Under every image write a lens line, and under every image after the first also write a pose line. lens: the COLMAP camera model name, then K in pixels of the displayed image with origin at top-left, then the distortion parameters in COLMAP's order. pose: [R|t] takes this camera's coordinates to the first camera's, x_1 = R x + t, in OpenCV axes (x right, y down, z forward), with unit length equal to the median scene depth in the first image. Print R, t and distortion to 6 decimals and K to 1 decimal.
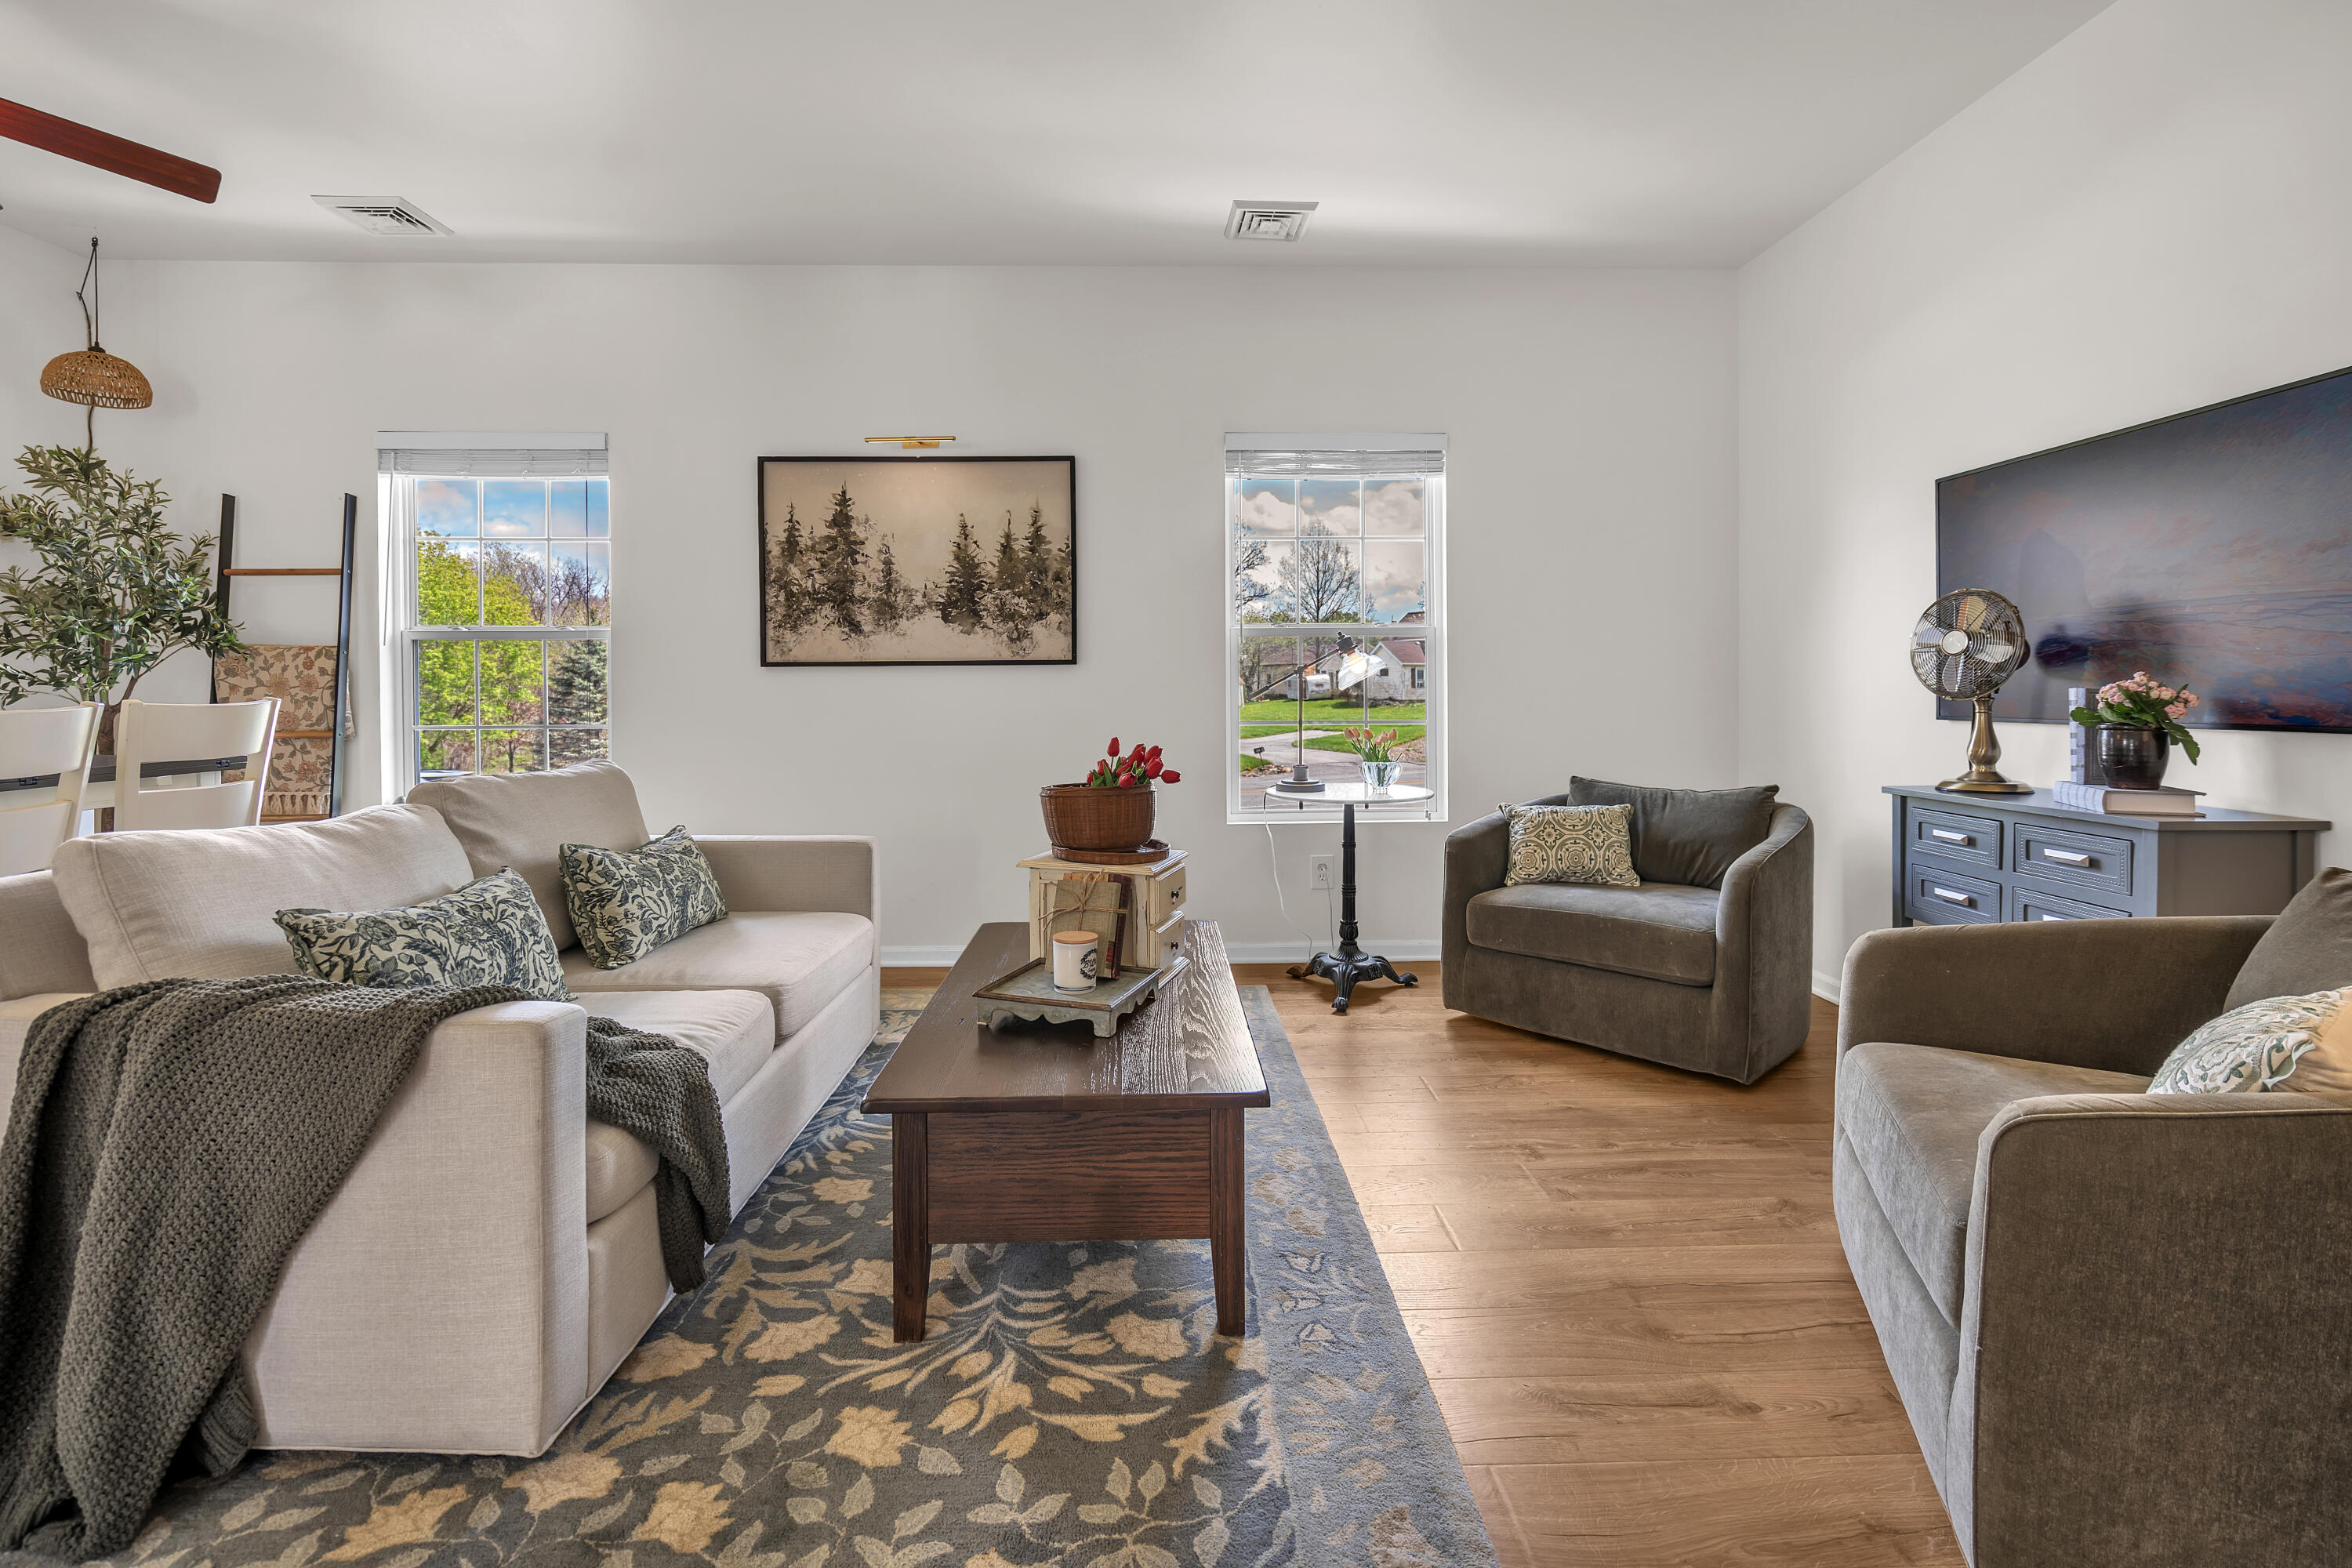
lens RADIAL K [[1074.4, 0, 1158.6], [0, 1074.4, 698.6], [0, 0, 1]] dist [-0.010367, 0.003978]
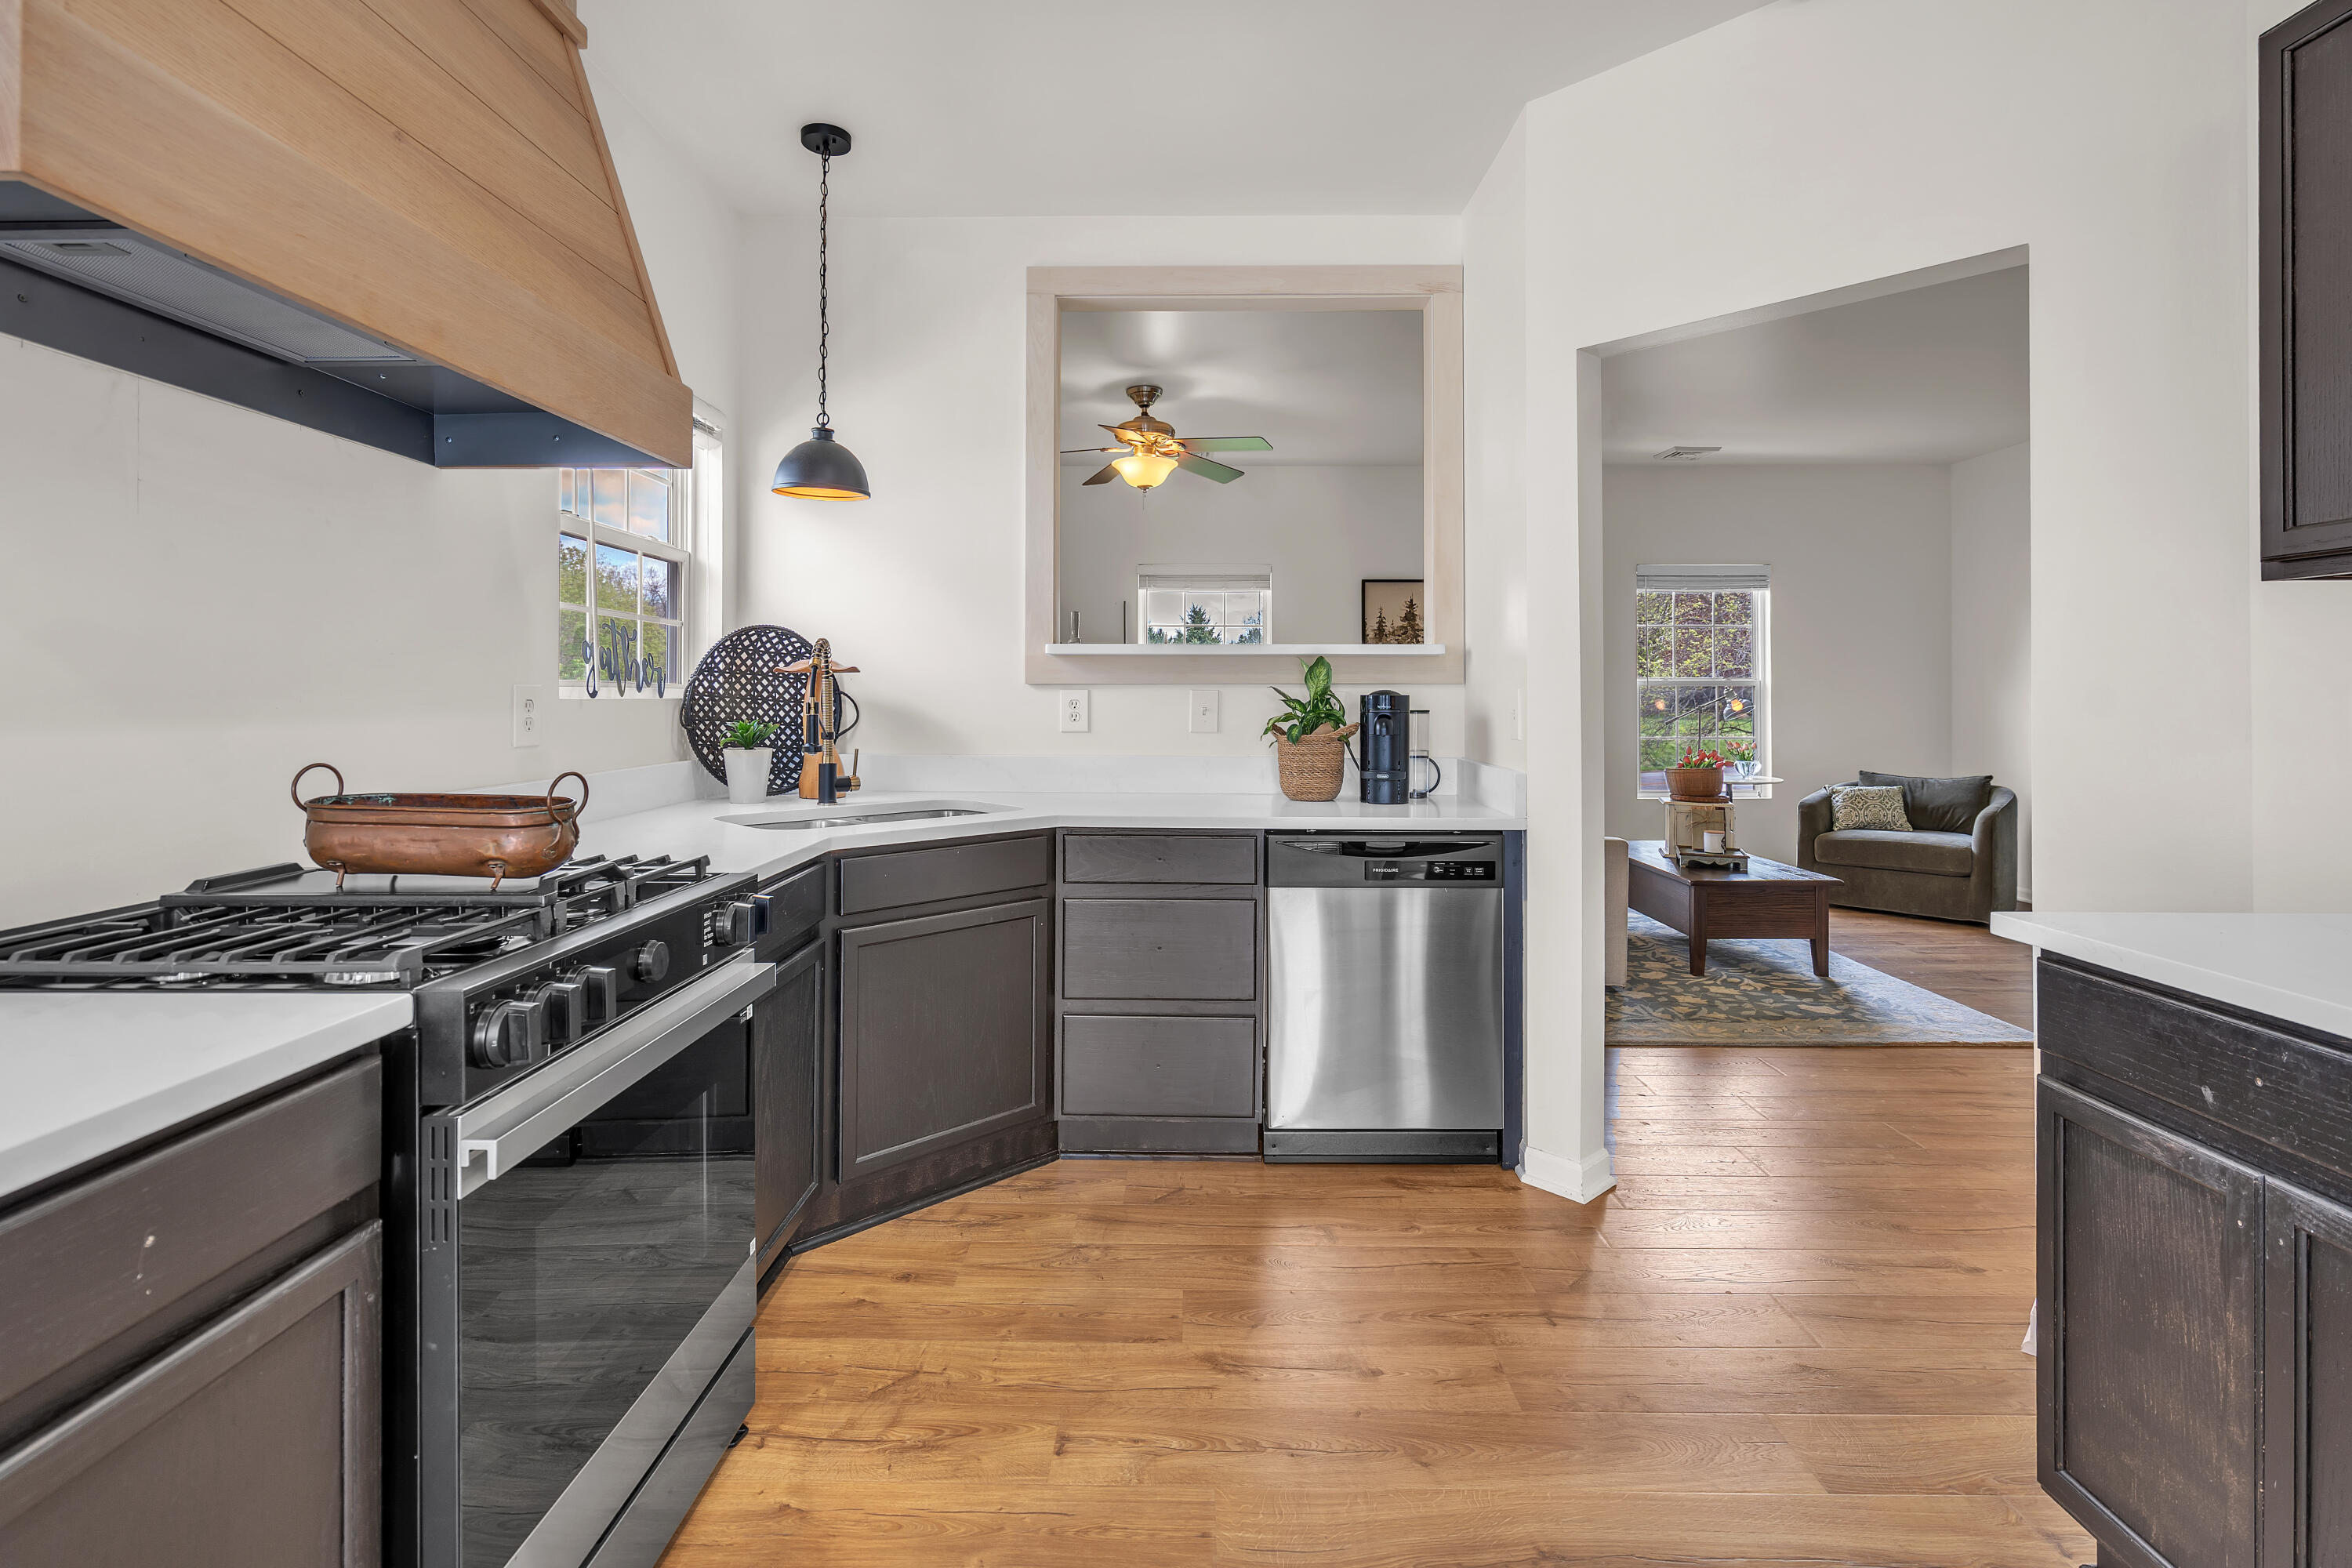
lens RADIAL K [[1074.4, 0, 1163.7], [0, 1074.4, 689.6], [0, 0, 1]] dist [-0.010367, 0.003978]
pose [[0.998772, 0.006561, -0.049098, -0.904977], [-0.007511, 0.999788, -0.019191, -0.022691], [0.048962, 0.019536, 0.998610, -1.078447]]
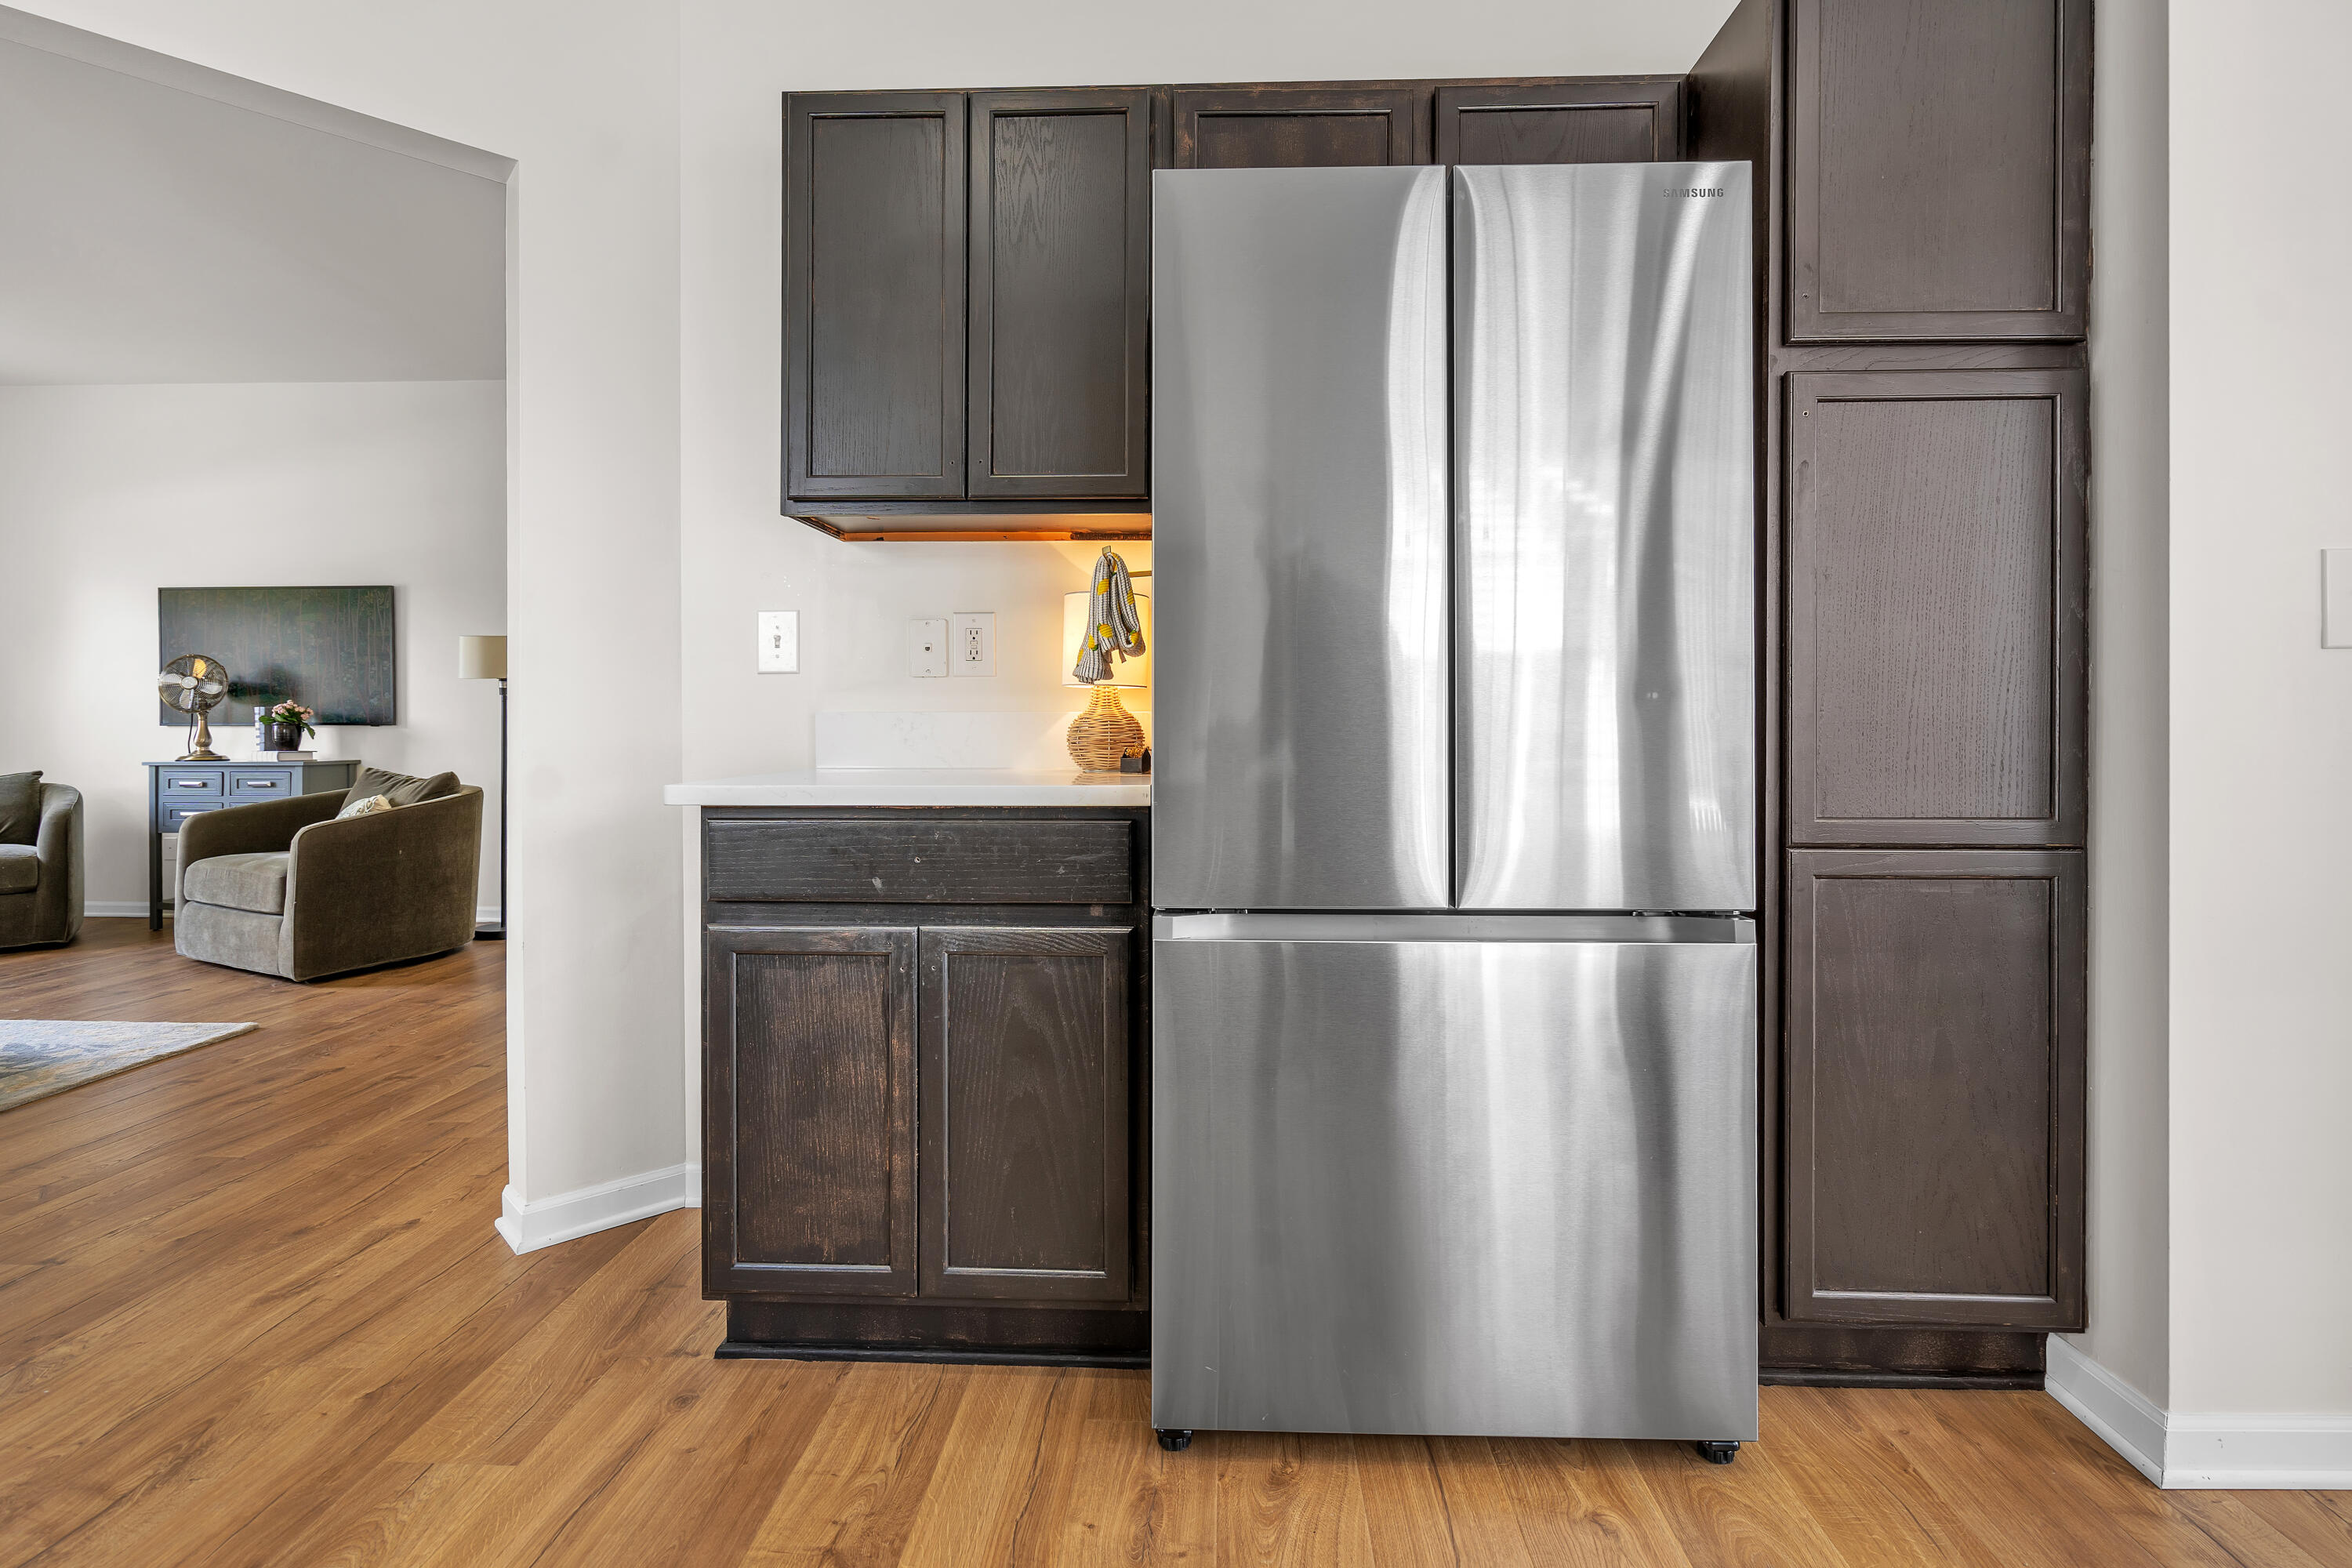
lens RADIAL K [[1128.7, 0, 1122.5], [0, 1128.7, 745.6], [0, 0, 1]] dist [0.001689, 0.000359]
pose [[0.081743, -0.000093, 0.996653, -1.092973], [0.000840, 1.000000, 0.000024, 0.058963], [-0.996653, 0.000835, 0.081743, -0.794675]]
